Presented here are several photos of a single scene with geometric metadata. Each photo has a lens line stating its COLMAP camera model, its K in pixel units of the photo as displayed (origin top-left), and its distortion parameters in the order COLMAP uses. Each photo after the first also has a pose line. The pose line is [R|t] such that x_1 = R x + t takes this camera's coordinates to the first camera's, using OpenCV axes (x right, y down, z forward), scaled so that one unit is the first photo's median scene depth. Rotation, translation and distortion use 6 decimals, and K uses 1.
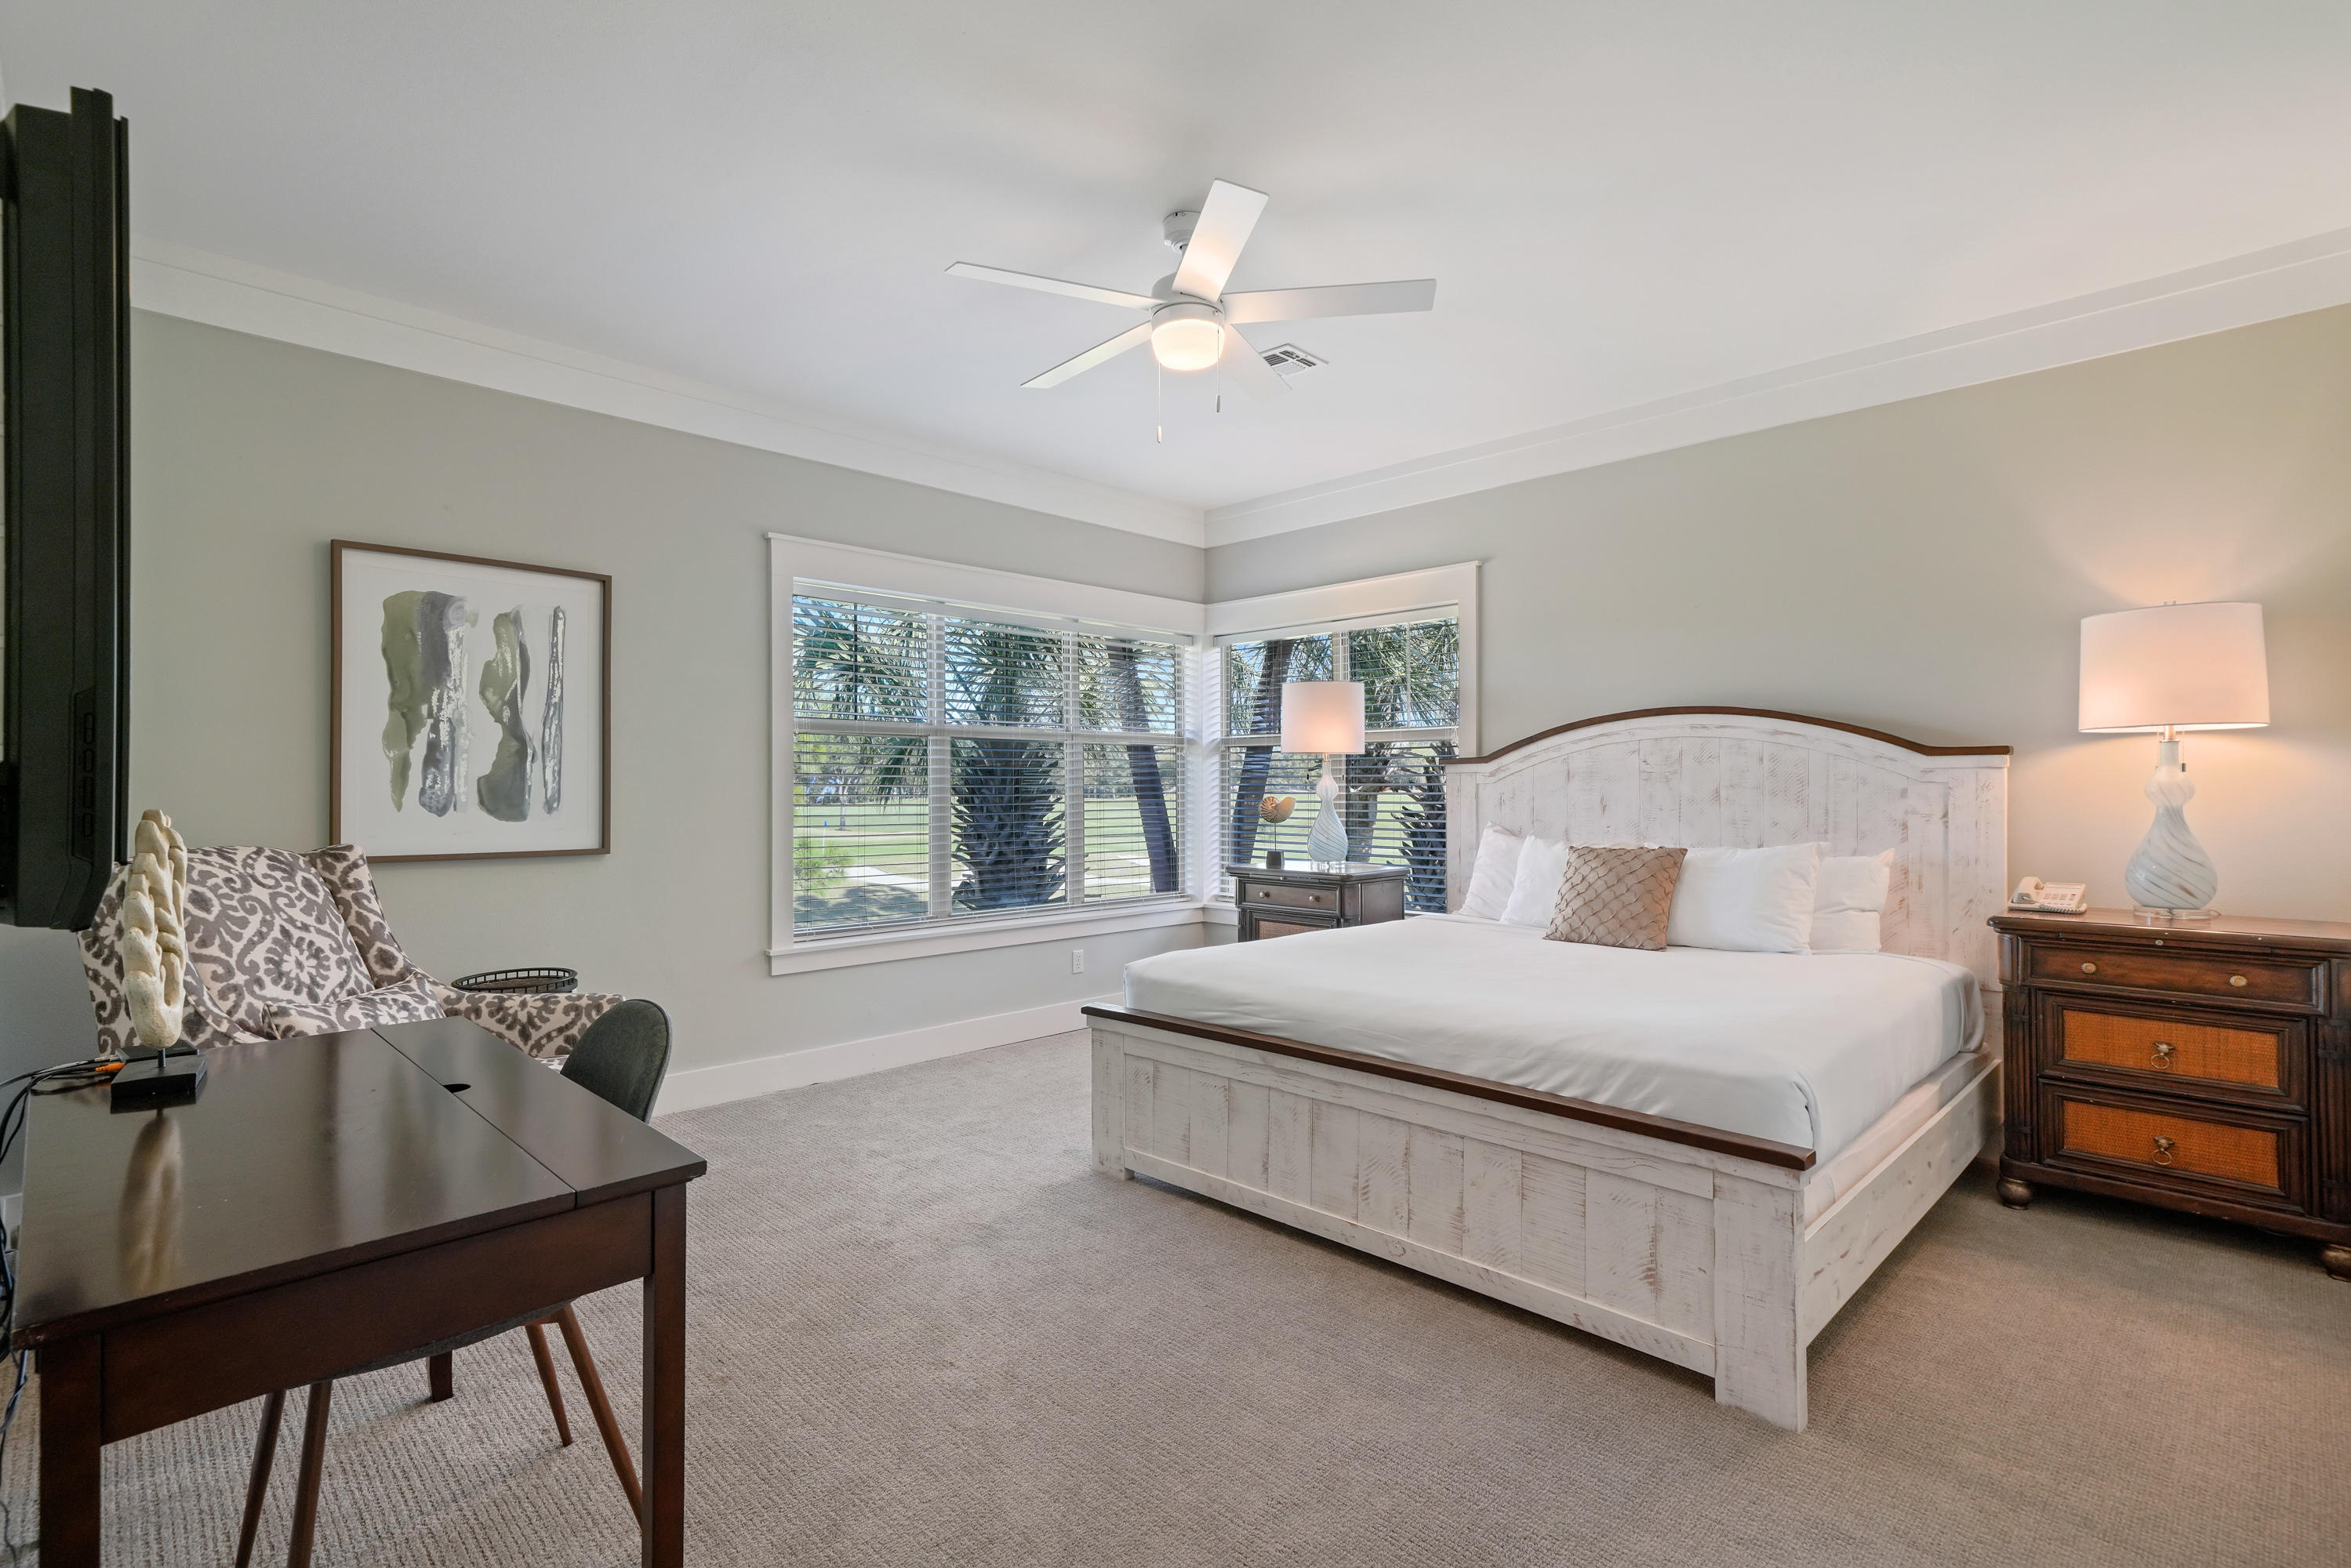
lens RADIAL K [[1110.3, 0, 1174.4], [0, 1110.3, 762.6], [0, 0, 1]] dist [0.015089, -0.000289]
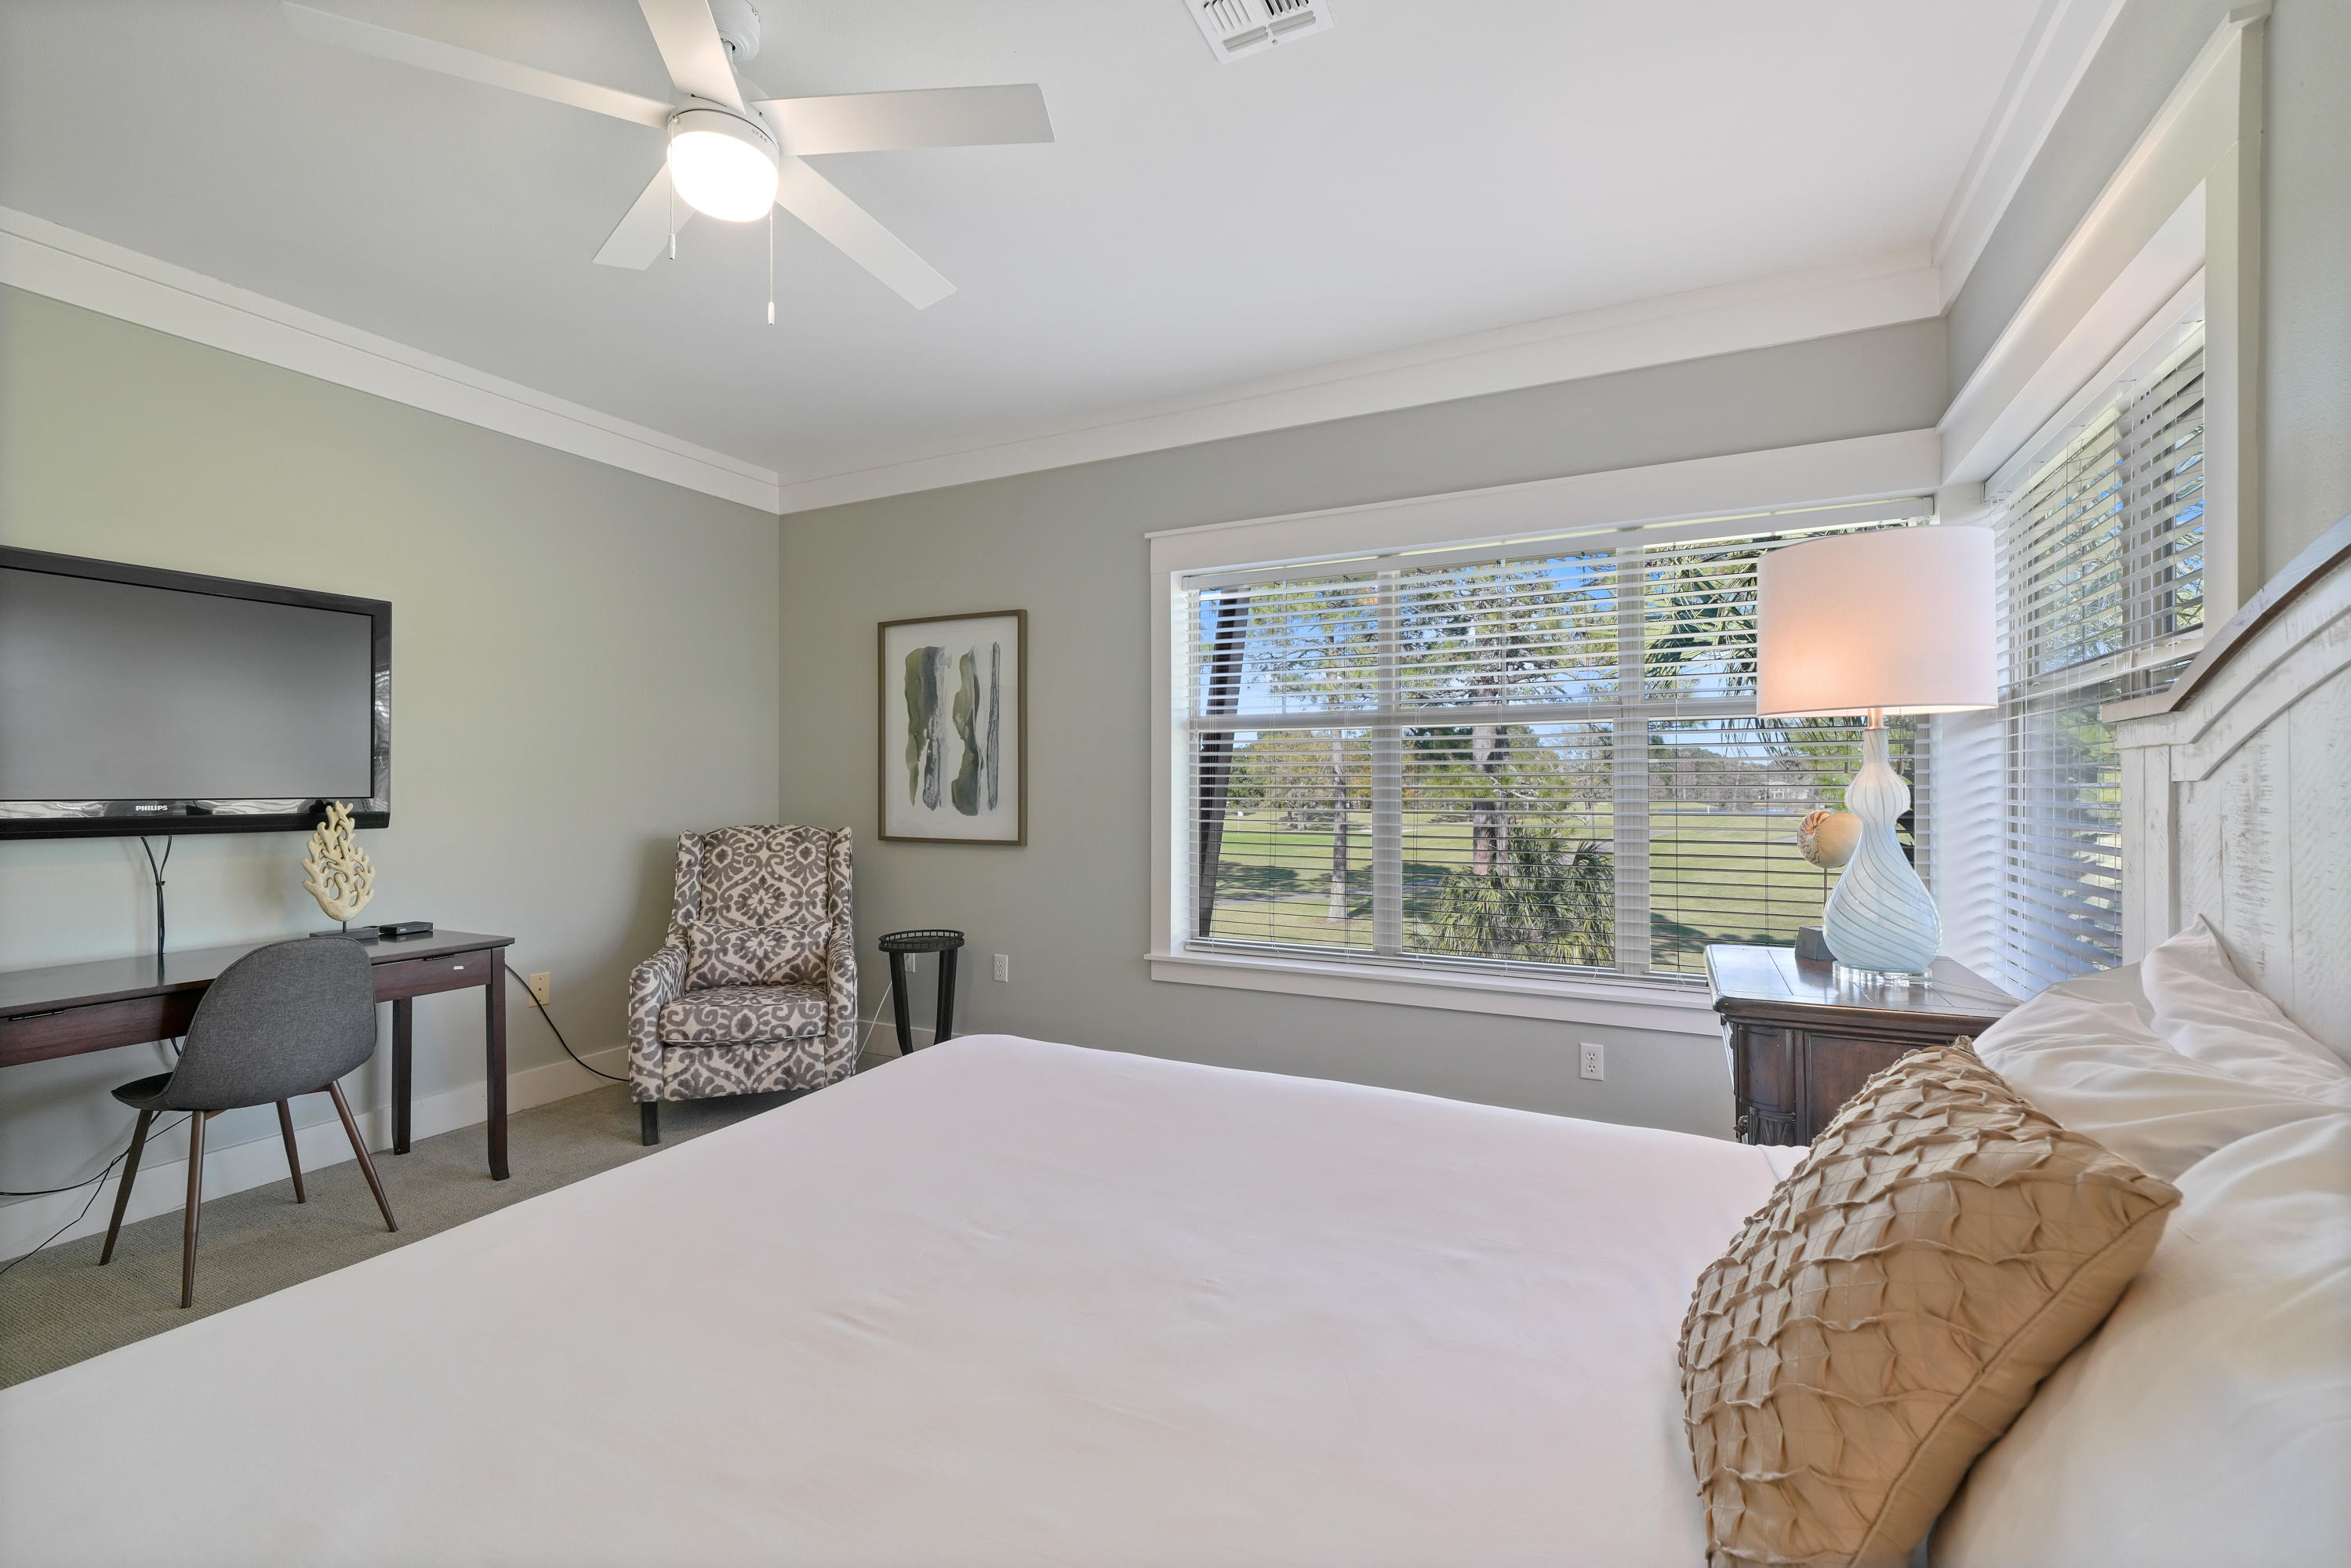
lens RADIAL K [[1027.1, 0, 1140.9], [0, 1027.1, 781.5], [0, 0, 1]] dist [0.015637, 0.000139]
pose [[0.293890, 0.004034, -0.955831, 0.612075], [0.021406, 0.999713, 0.010801, 0.004919], [0.955599, -0.023635, 0.293719, 0.861582]]
